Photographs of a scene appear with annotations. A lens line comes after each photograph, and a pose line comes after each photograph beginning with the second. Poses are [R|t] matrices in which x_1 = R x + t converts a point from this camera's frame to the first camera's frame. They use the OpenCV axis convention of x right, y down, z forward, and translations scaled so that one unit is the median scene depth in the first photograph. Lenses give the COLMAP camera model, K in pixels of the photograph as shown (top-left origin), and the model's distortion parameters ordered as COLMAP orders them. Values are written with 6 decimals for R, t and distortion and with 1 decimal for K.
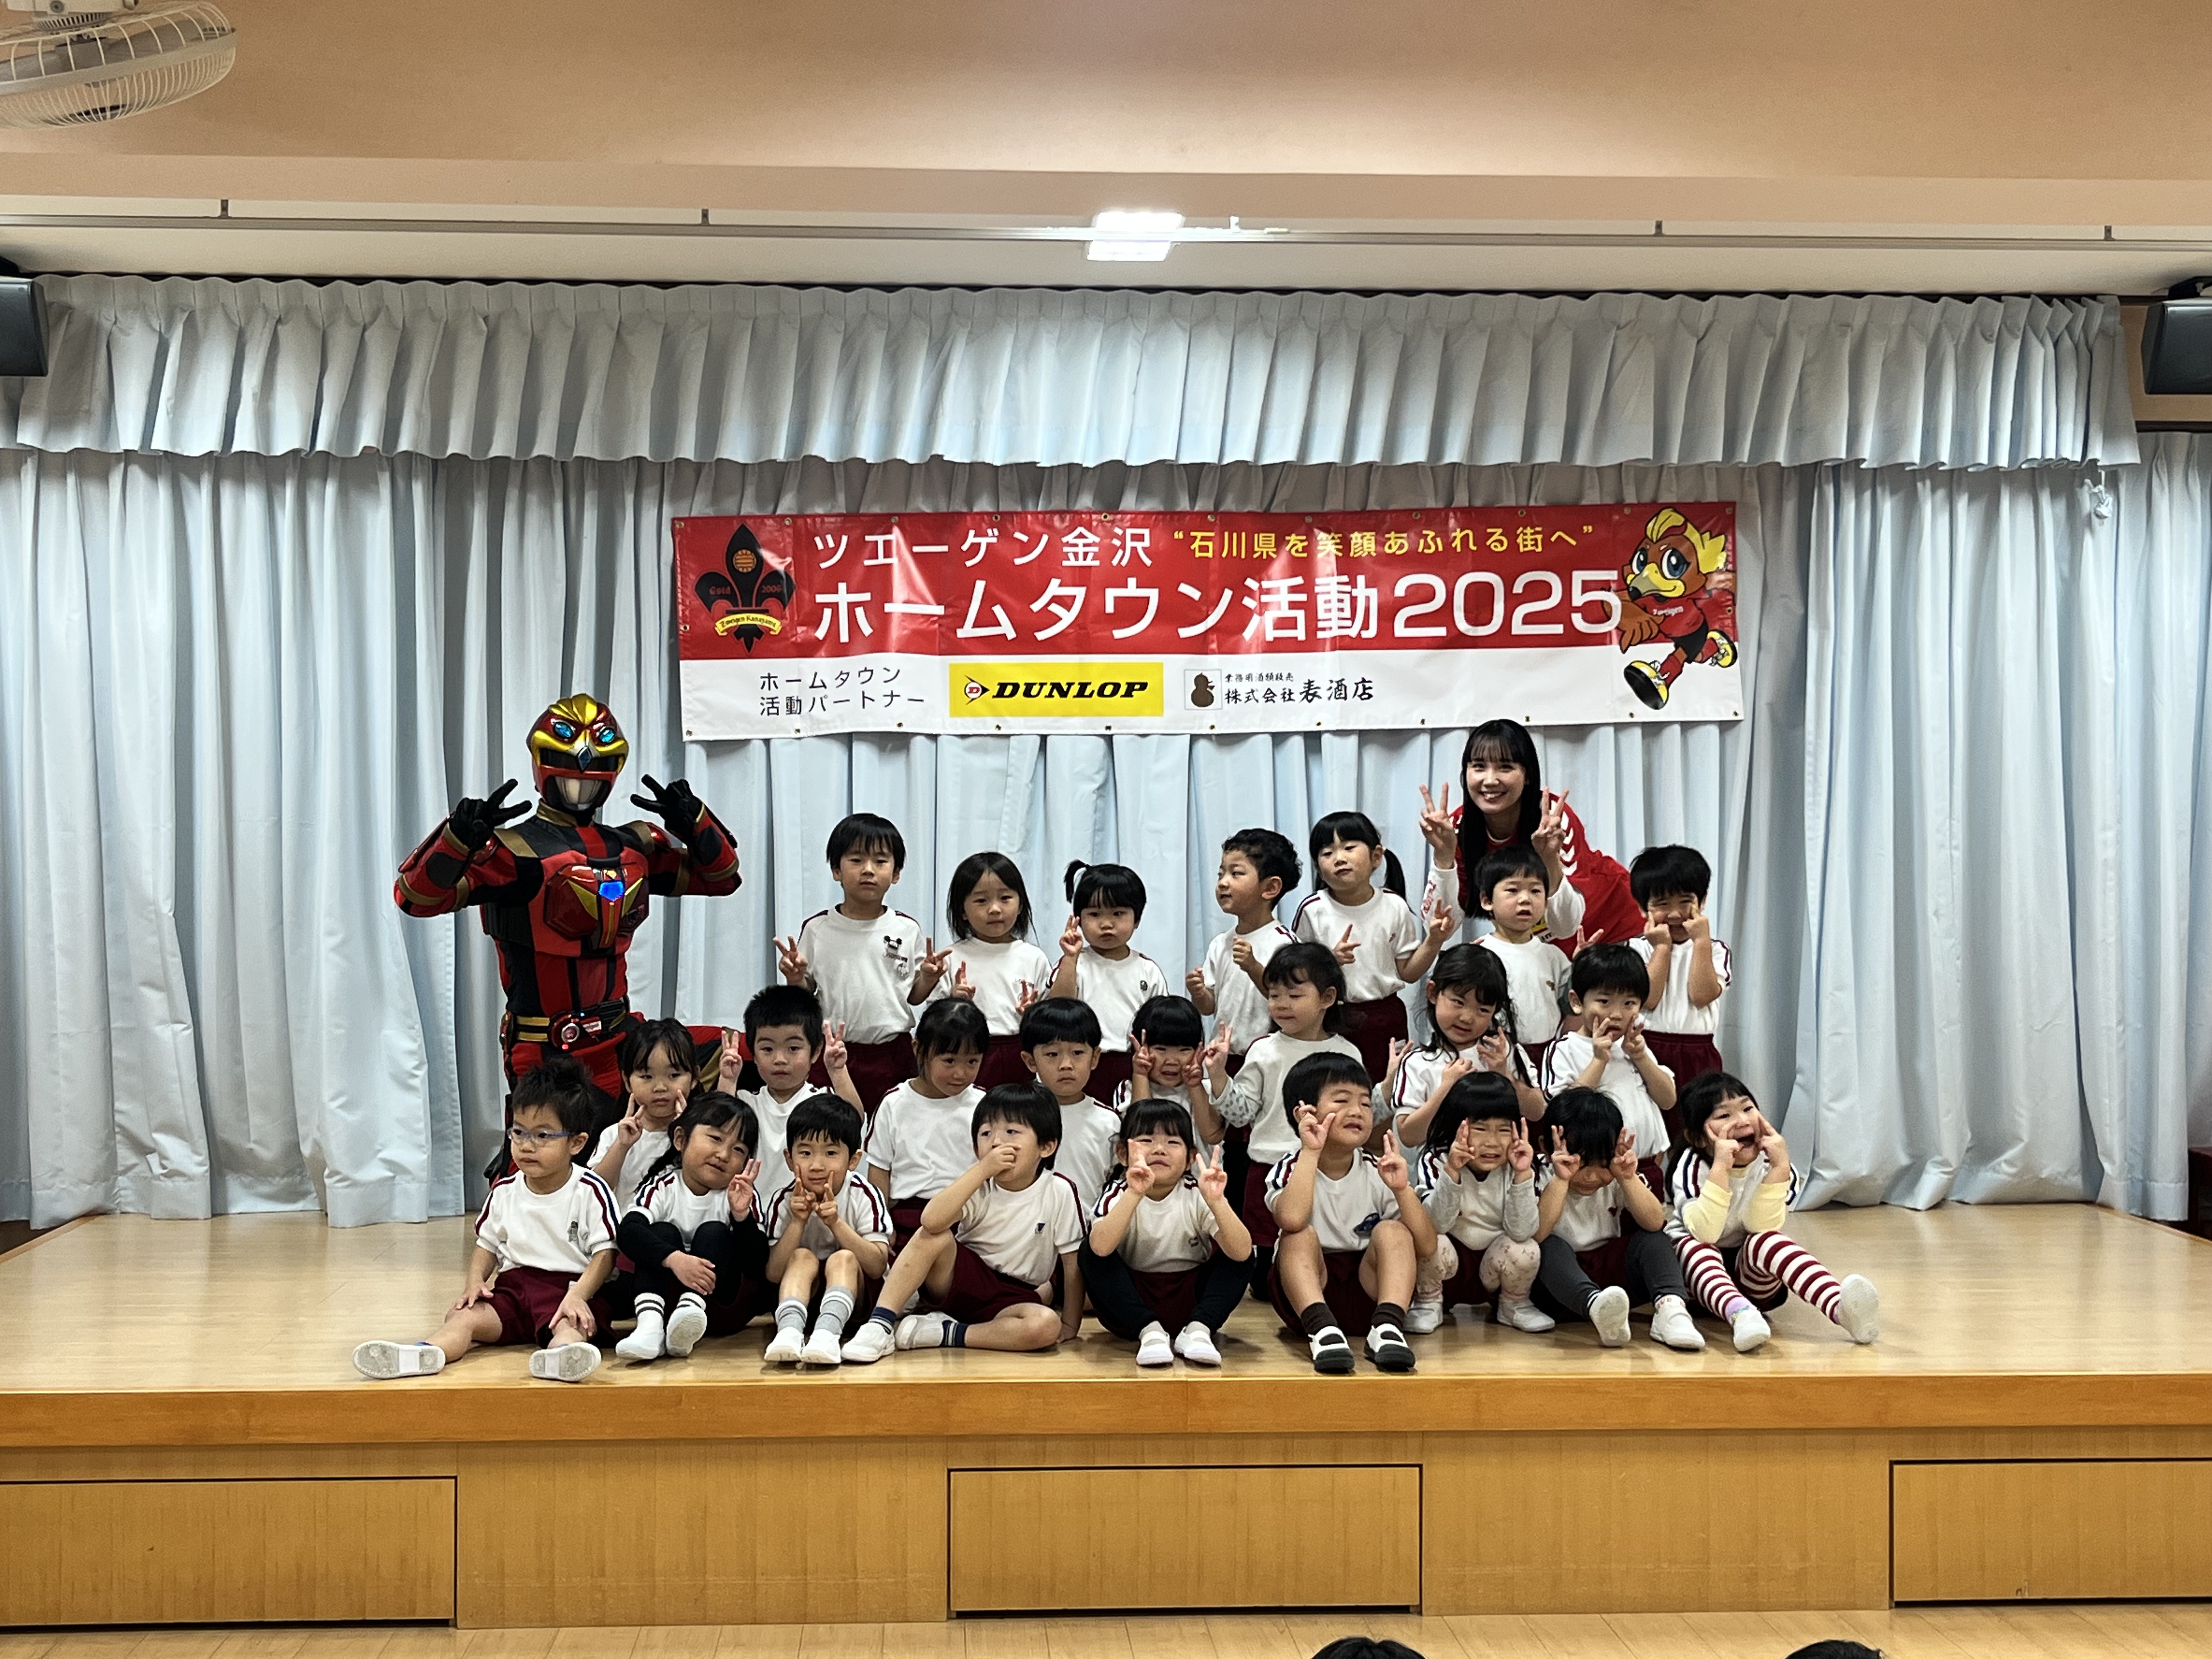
lens RADIAL K [[2718.0, 0, 1100.1], [0, 2718.0, 820.9], [0, 0, 1]] dist [0.049035, 0.000000]
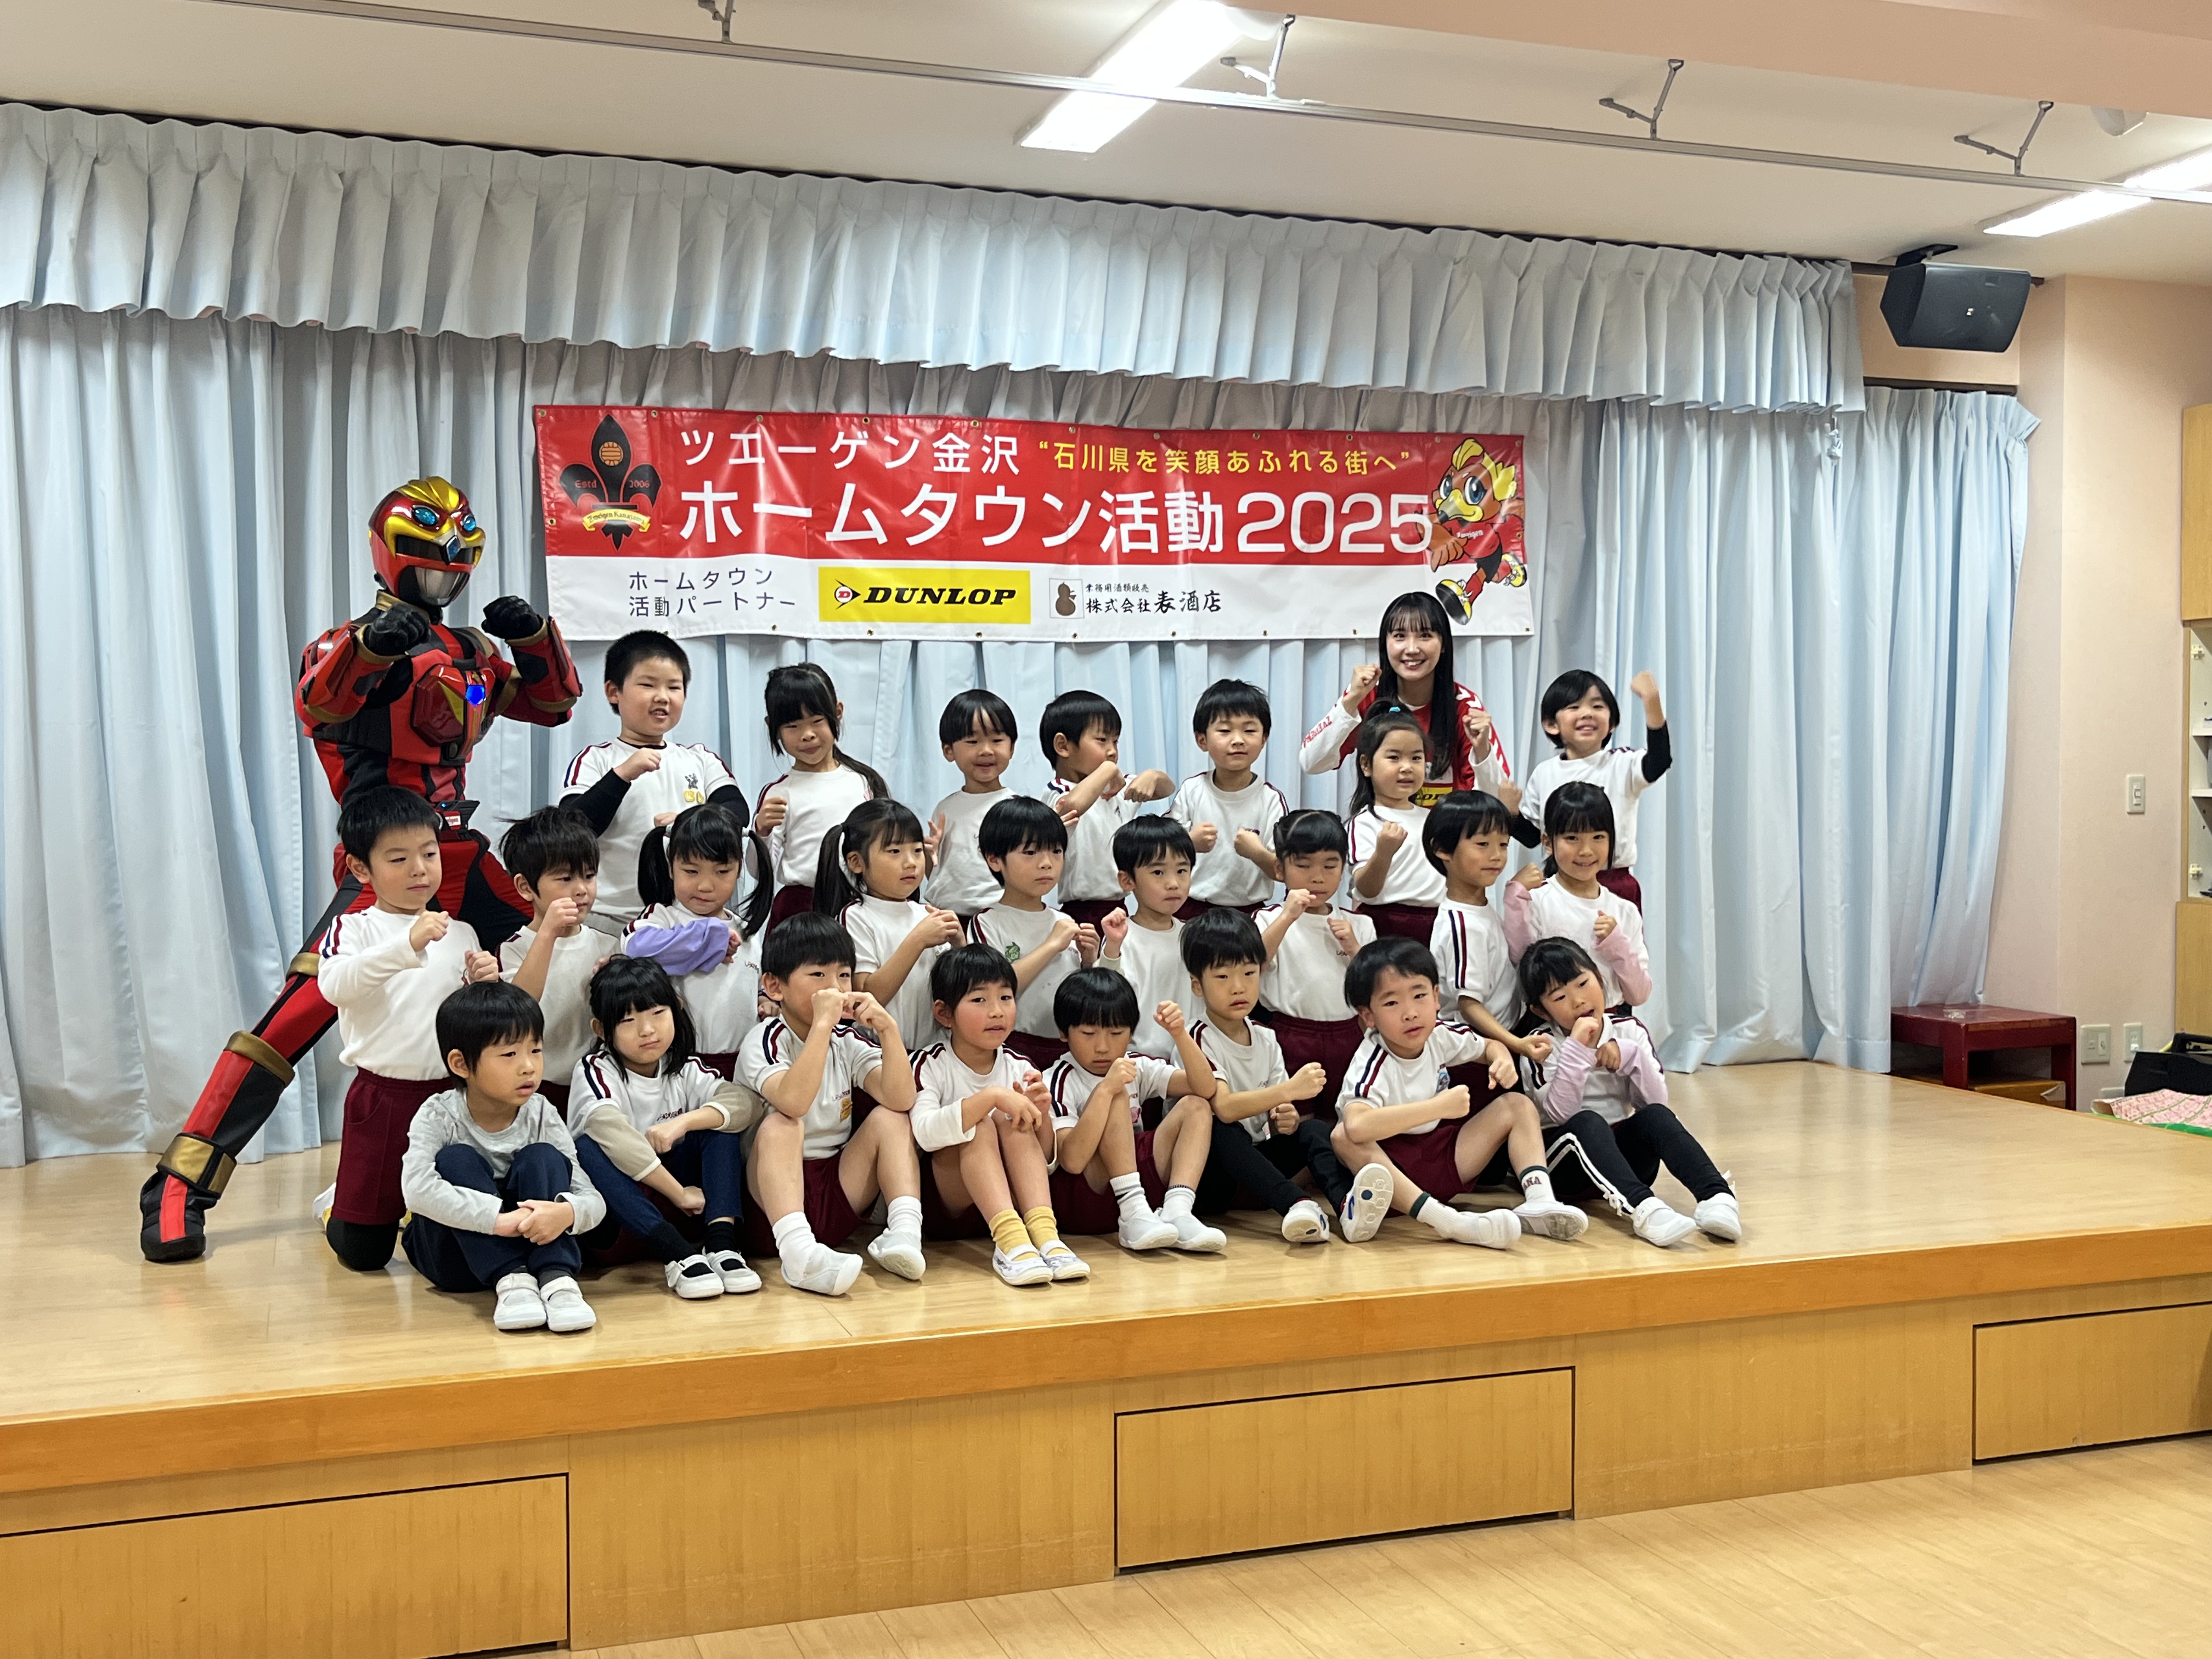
lens RADIAL K [[2155.7, 0, 1092.6], [0, 2155.7, 830.0], [0, 0, 1]] dist [0.028691, 0.000000]
pose [[0.962329, -0.012488, 0.271600, -0.179288], [0.004517, 0.999541, 0.029953, 0.015162], [-0.271850, -0.027598, 0.961944, 0.220509]]
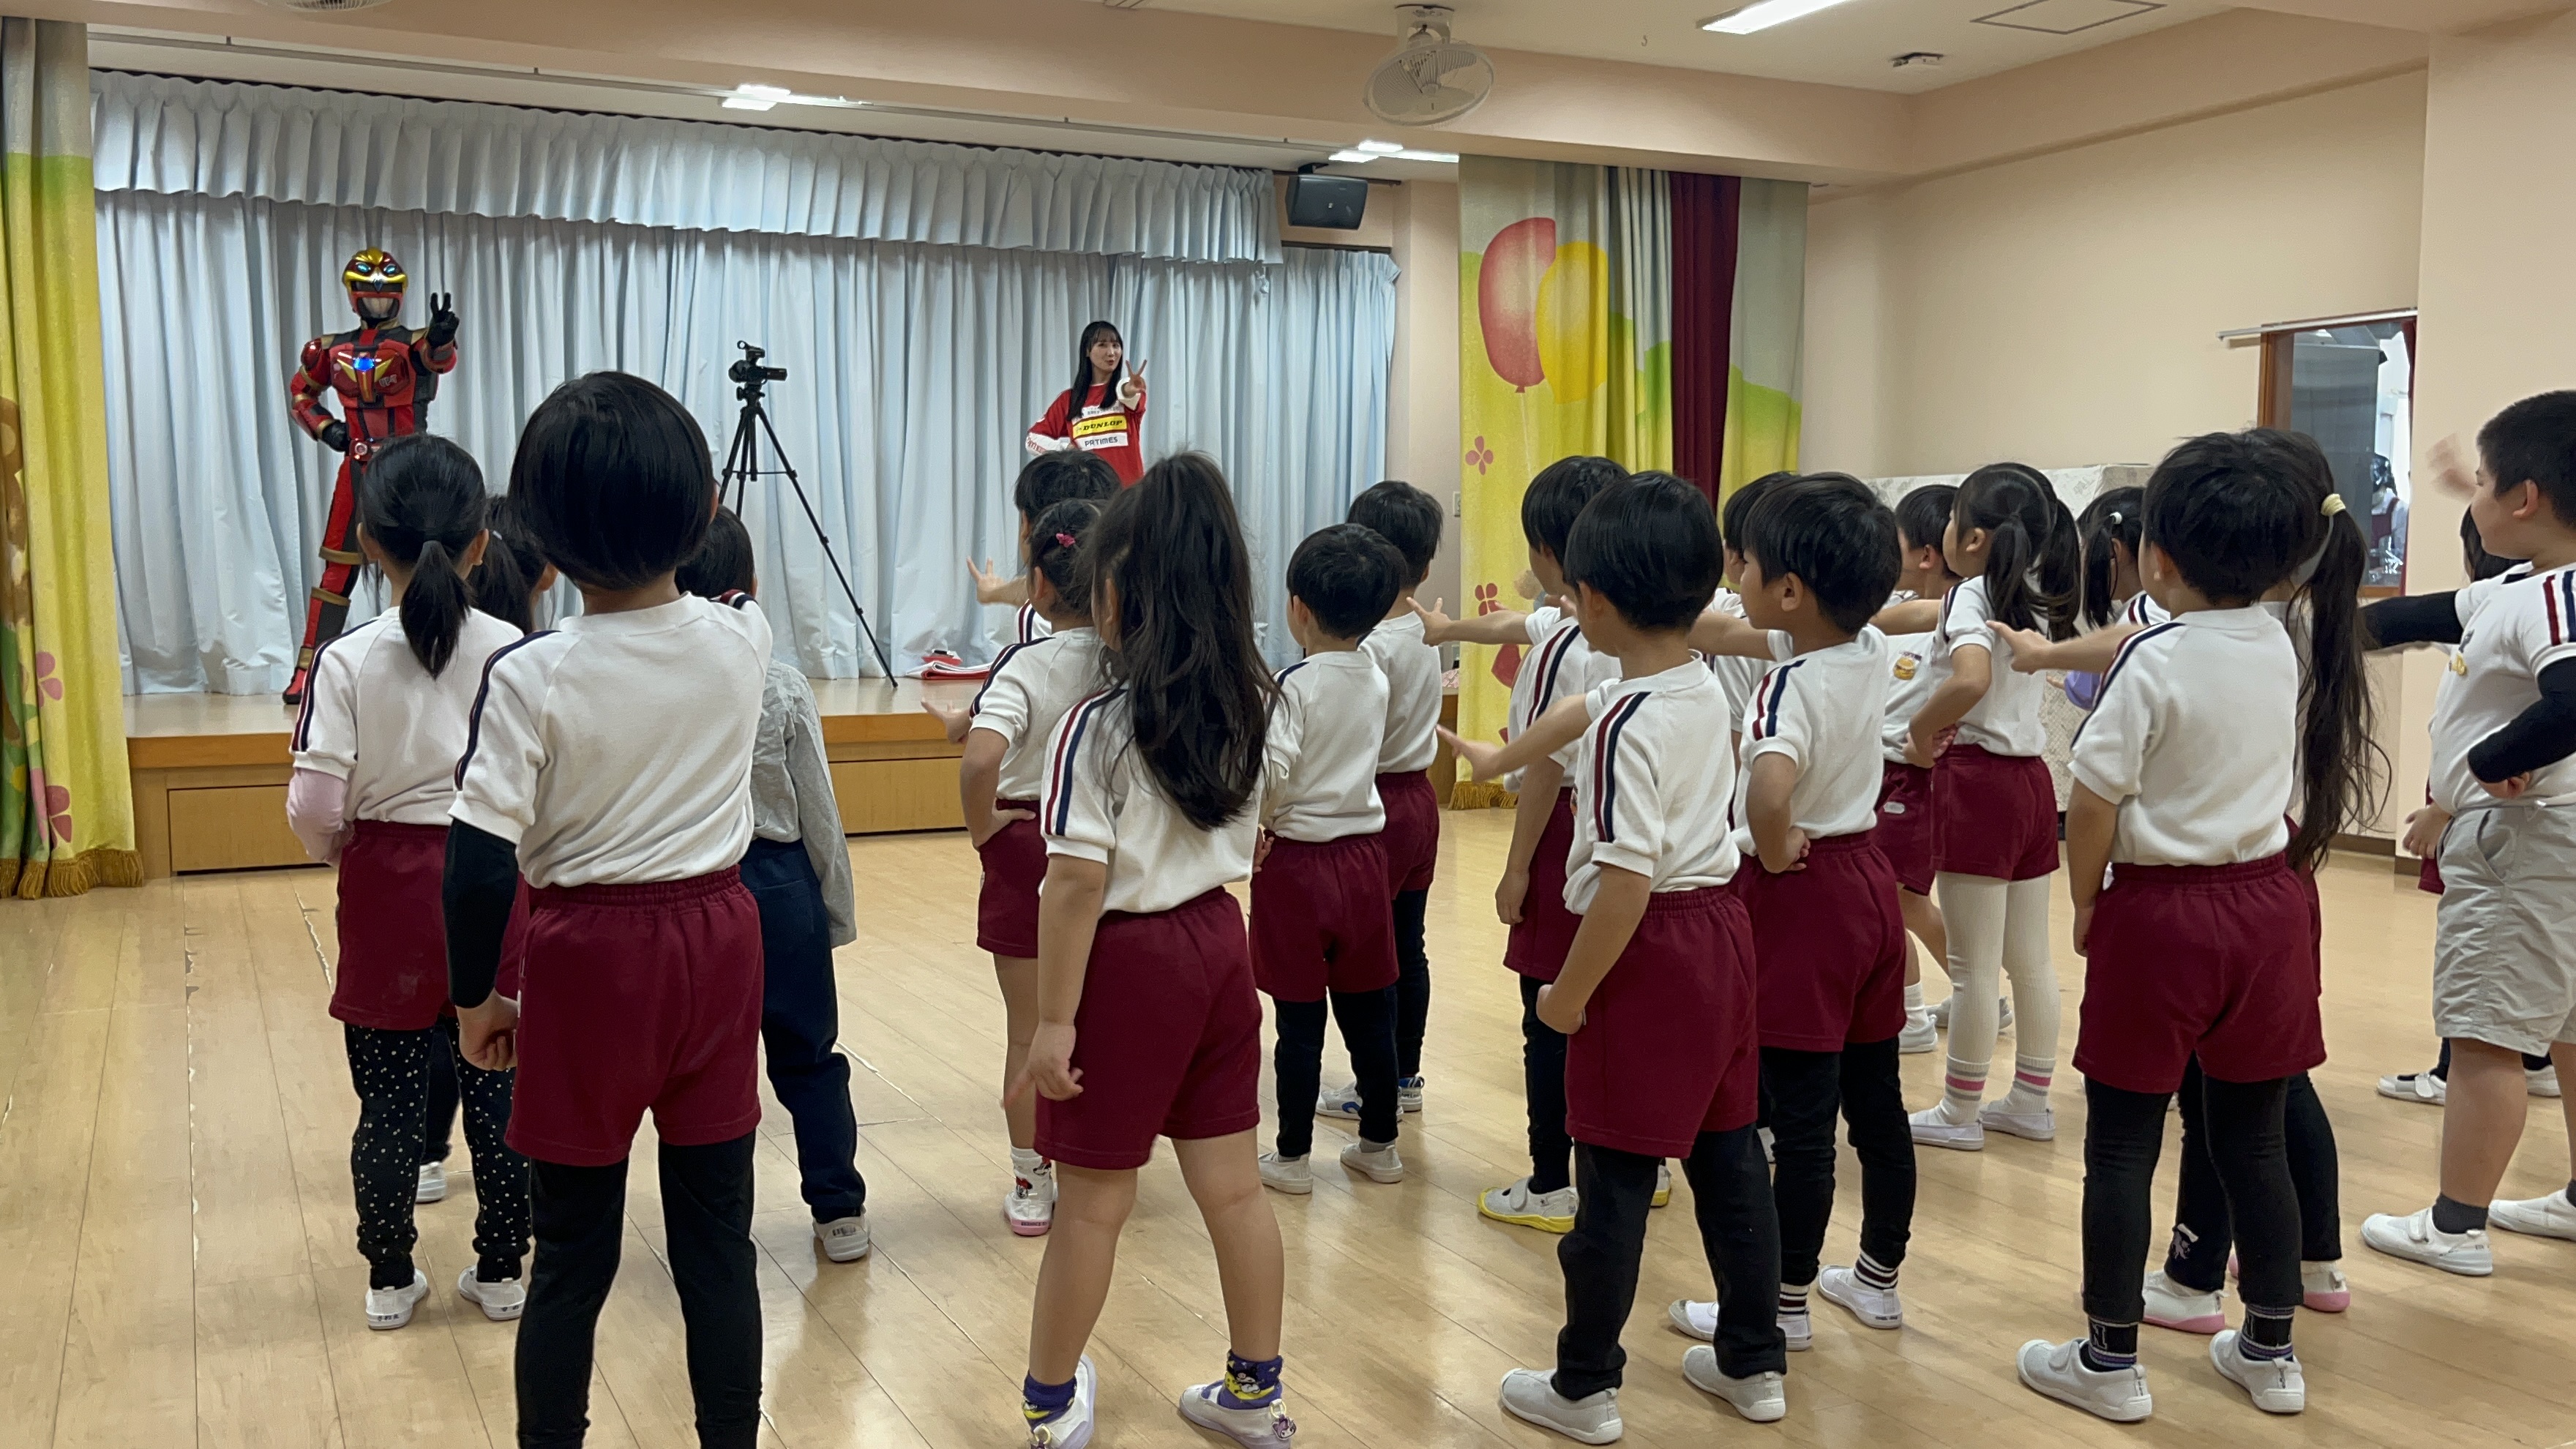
lens RADIAL K [[2262.5, 0, 1227.6], [0, 2262.5, 690.1], [0, 0, 1]] dist [0.062571, -0.016380]
pose [[0.926332, -0.023267, 0.375989, -0.236164], [-0.000622, 0.997995, 0.063291, 0.059544], [-0.376708, -0.058863, 0.924460, -0.413218]]
